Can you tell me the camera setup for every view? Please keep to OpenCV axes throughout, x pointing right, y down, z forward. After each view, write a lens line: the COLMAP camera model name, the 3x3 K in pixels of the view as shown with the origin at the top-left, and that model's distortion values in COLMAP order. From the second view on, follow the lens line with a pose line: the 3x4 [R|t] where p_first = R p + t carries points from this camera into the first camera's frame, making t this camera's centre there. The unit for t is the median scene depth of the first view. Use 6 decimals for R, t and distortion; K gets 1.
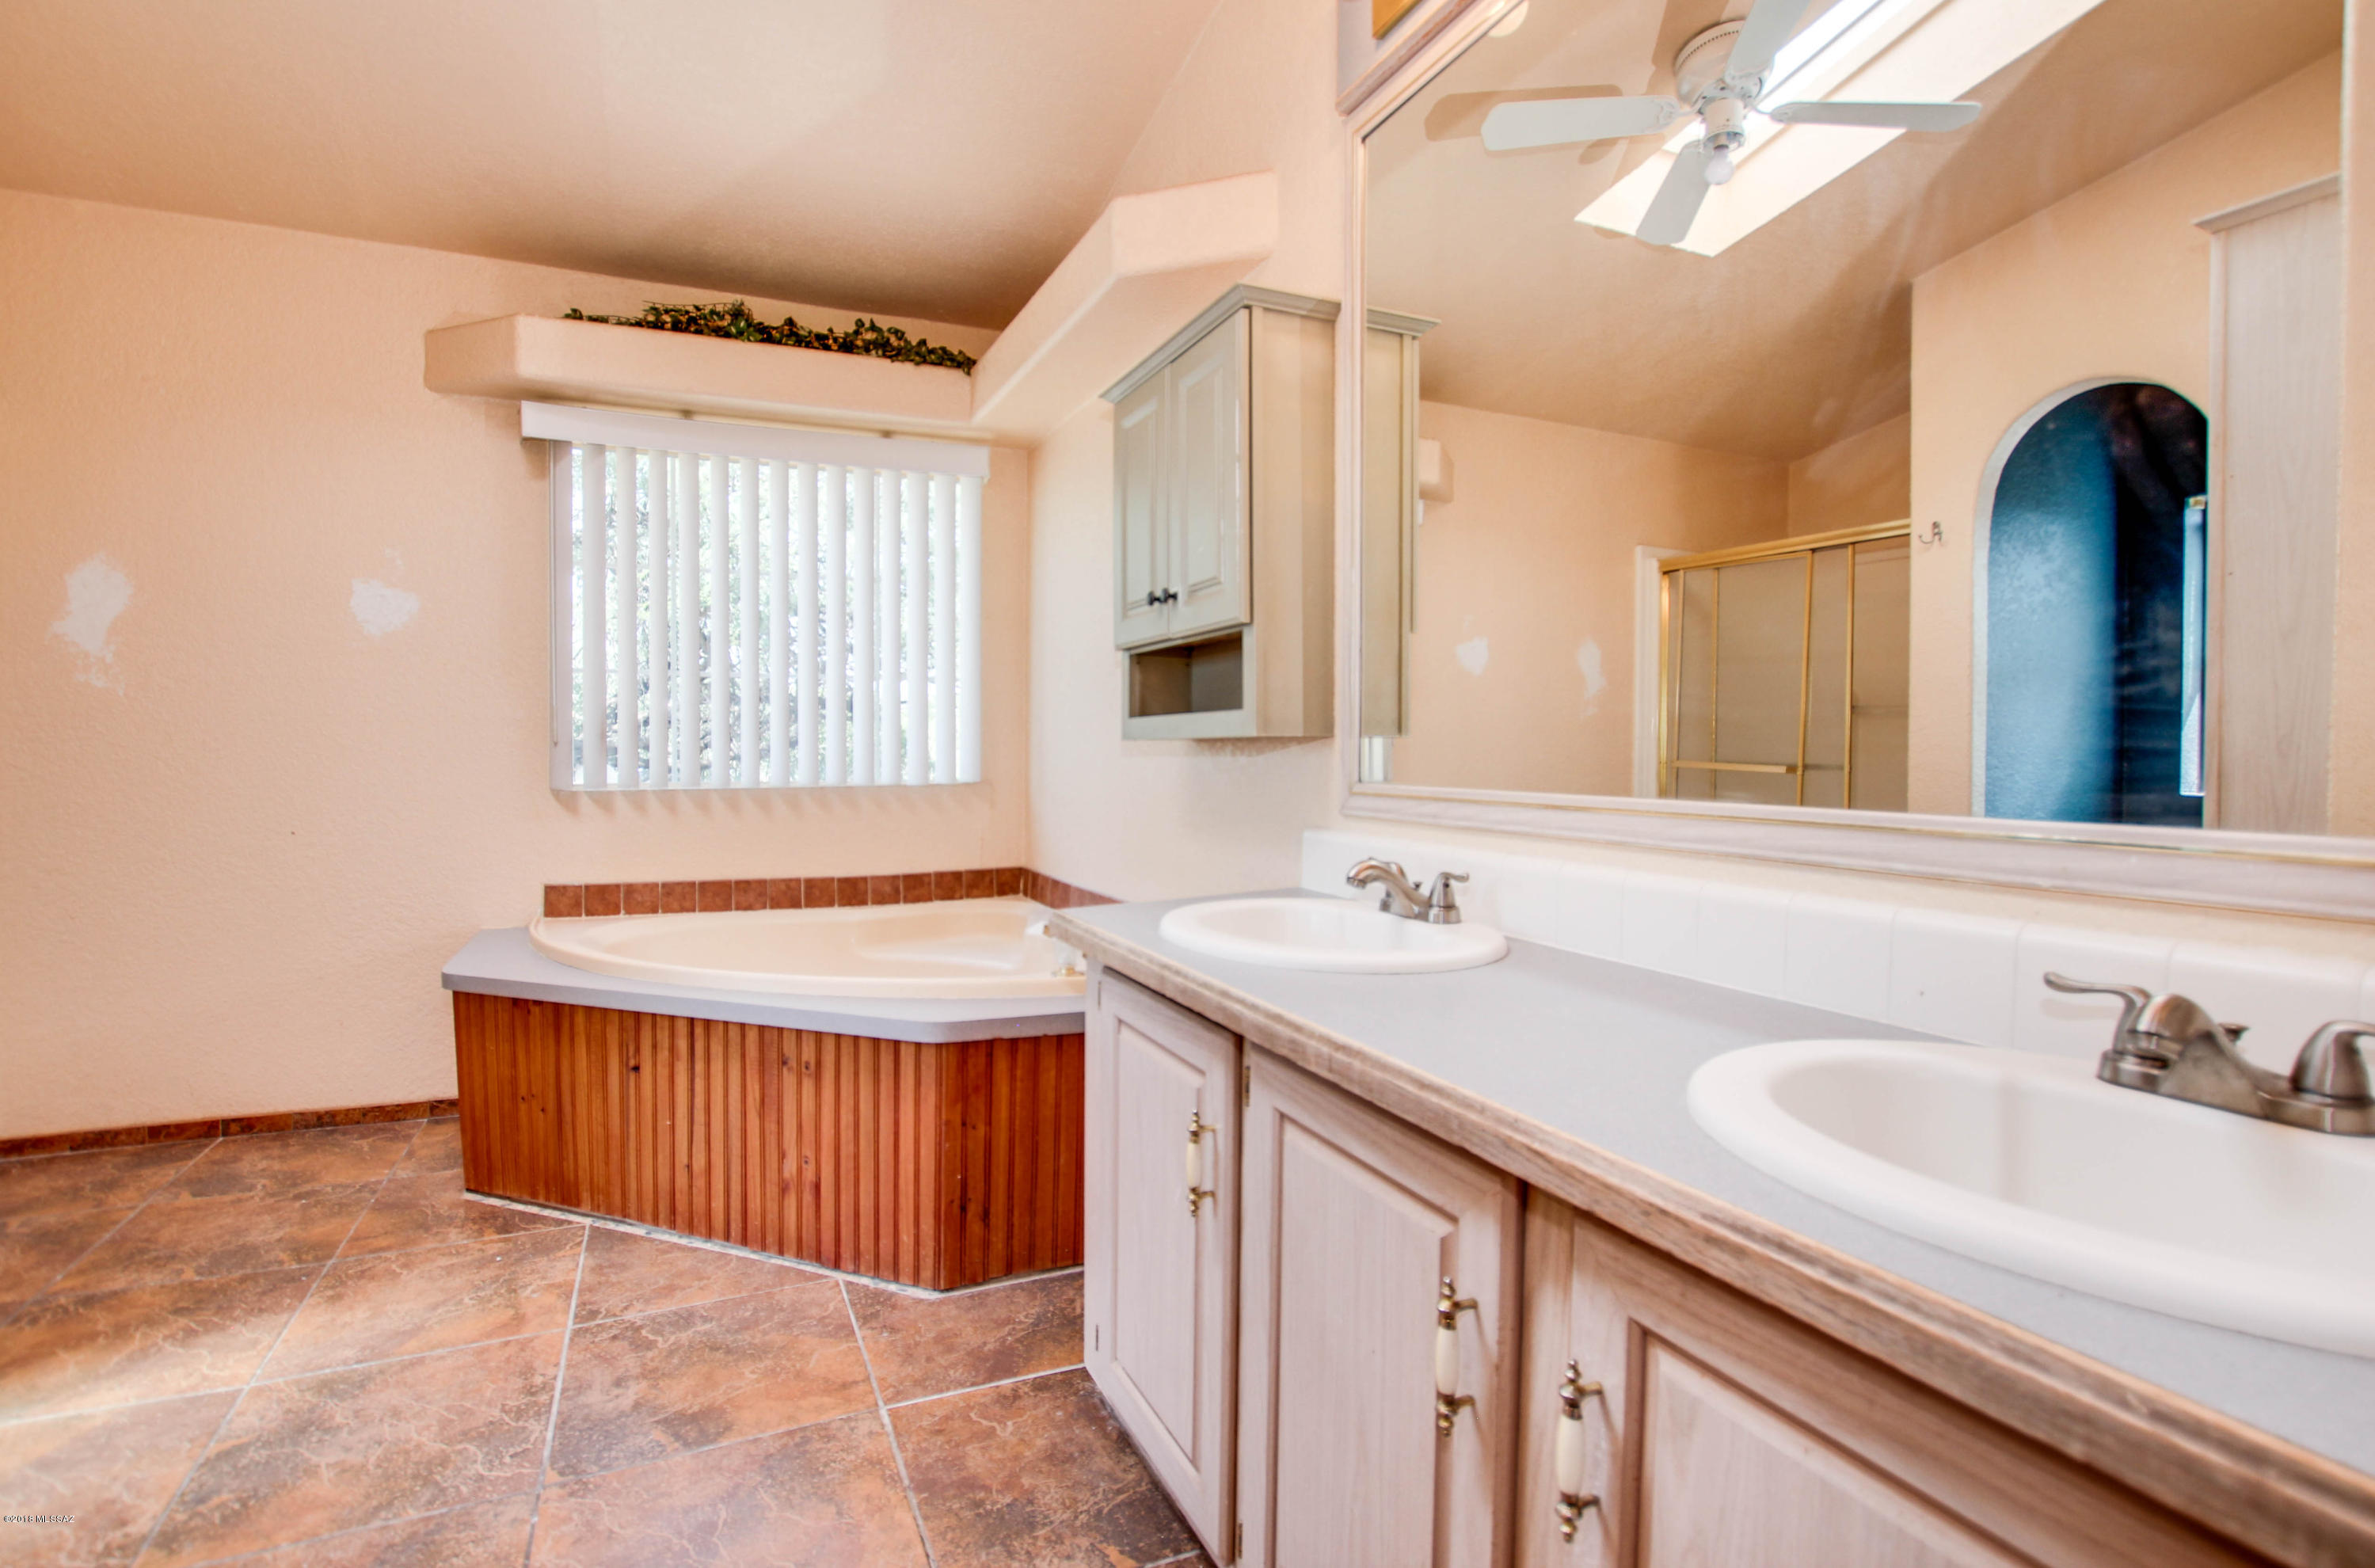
lens RADIAL K [[1157.4, 0, 1176.5], [0, 1157.4, 773.2], [0, 0, 1]] dist [-0.004462, -0.000569]
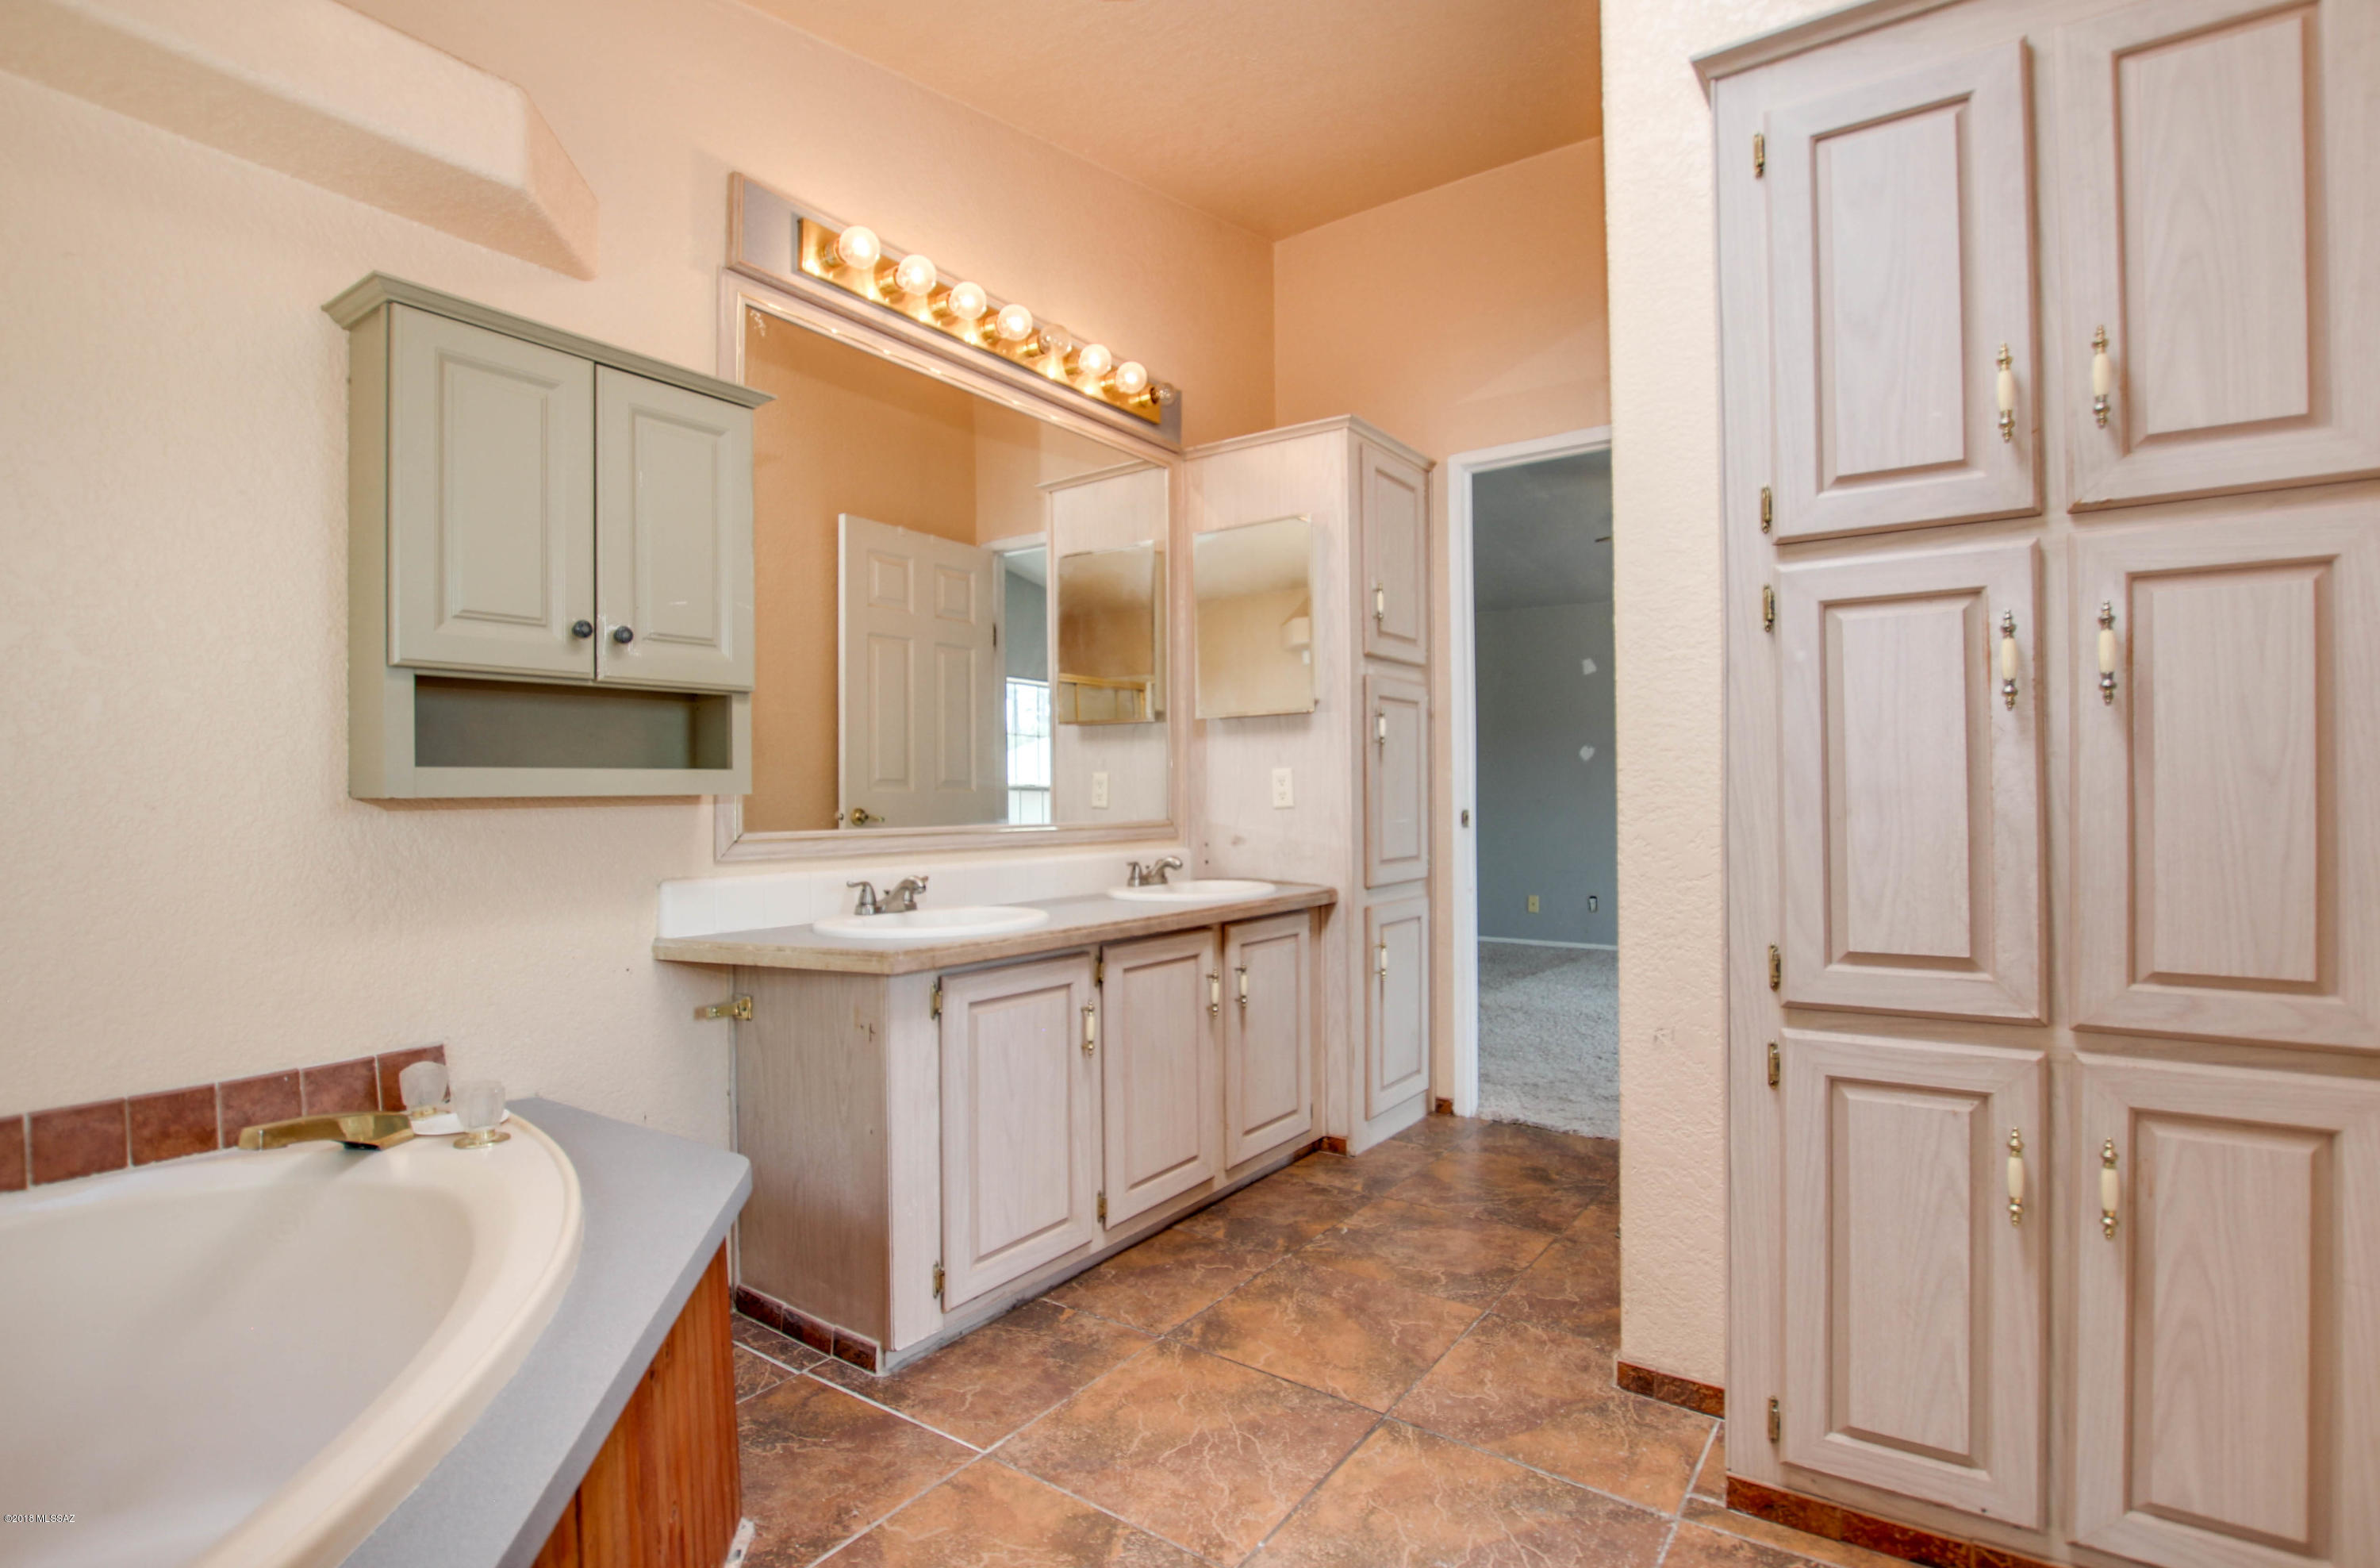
lens RADIAL K [[1159.9, 0, 1184.6], [0, 1159.9, 792.4], [0, 0, 1]] dist [-0.004462, -0.000569]
pose [[-0.520254, 0.007759, 0.853976, -1.266377], [0.031286, 0.999461, 0.009980, -0.035884], [-0.853438, 0.031910, -0.520217, 1.413613]]
